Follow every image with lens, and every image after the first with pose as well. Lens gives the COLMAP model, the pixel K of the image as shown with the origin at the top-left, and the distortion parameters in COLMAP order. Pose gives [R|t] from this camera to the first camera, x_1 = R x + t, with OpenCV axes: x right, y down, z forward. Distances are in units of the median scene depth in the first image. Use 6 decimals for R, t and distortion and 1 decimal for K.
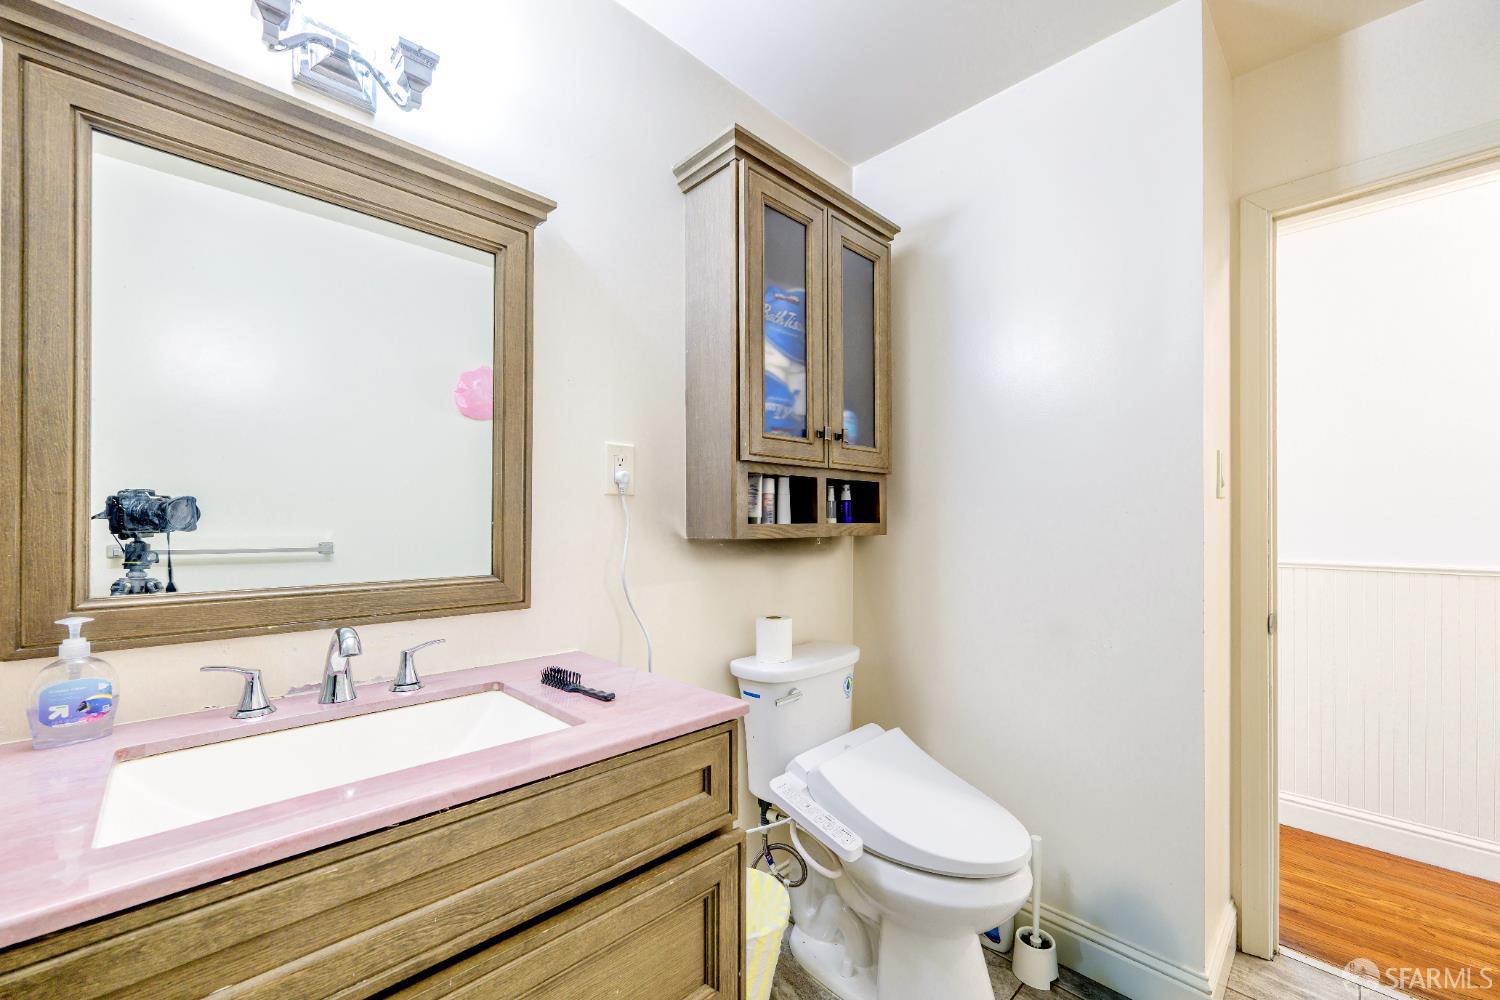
lens RADIAL K [[589.2, 0, 752.1], [0, 589.2, 516.2], [0, 0, 1]] dist [-0.001401, 0.000051]
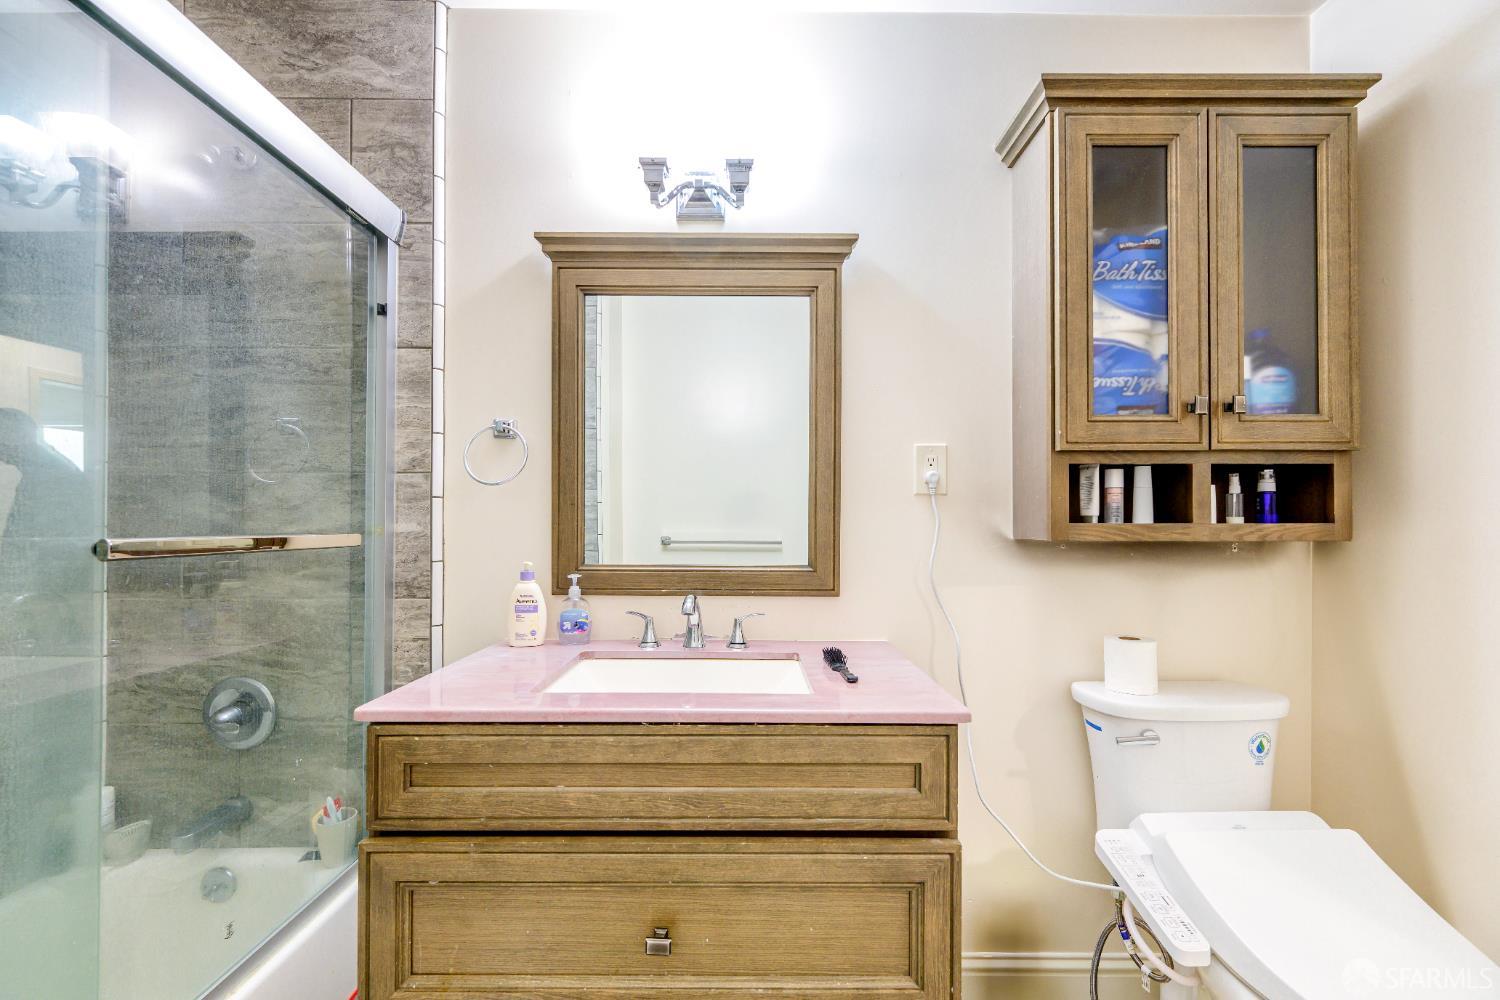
lens RADIAL K [[594.6, 0, 747.2], [0, 594.6, 514.3], [0, 0, 1]] dist [-0.000636, -0.000130]
pose [[0.716473, -0.007007, -0.697579, 0.269844], [0.004513, 0.999975, -0.005409, 0.002169], [0.697600, 0.000727, 0.716487, 0.043830]]
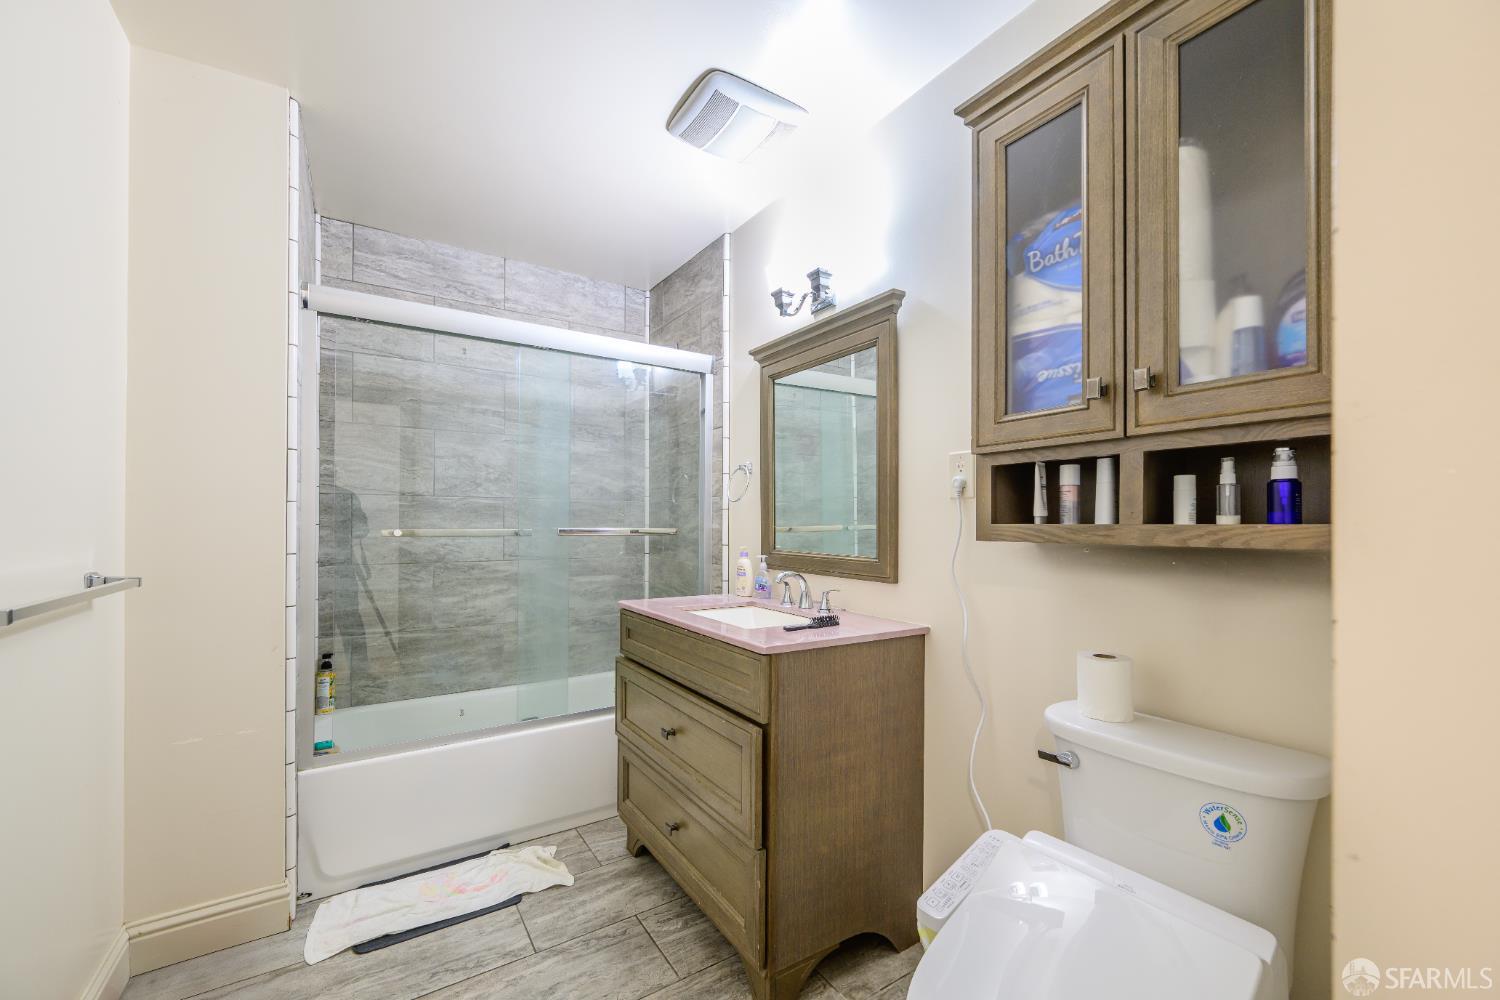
lens RADIAL K [[582.3, 0, 750.0], [0, 582.3, 509.1], [0, 0, 1]] dist [0.002128, 0.000031]
pose [[-0.179092, -0.023702, -0.983547, 0.940337], [0.007226, 0.999651, -0.025406, 0.010499], [0.983806, -0.011657, -0.178858, 0.816552]]
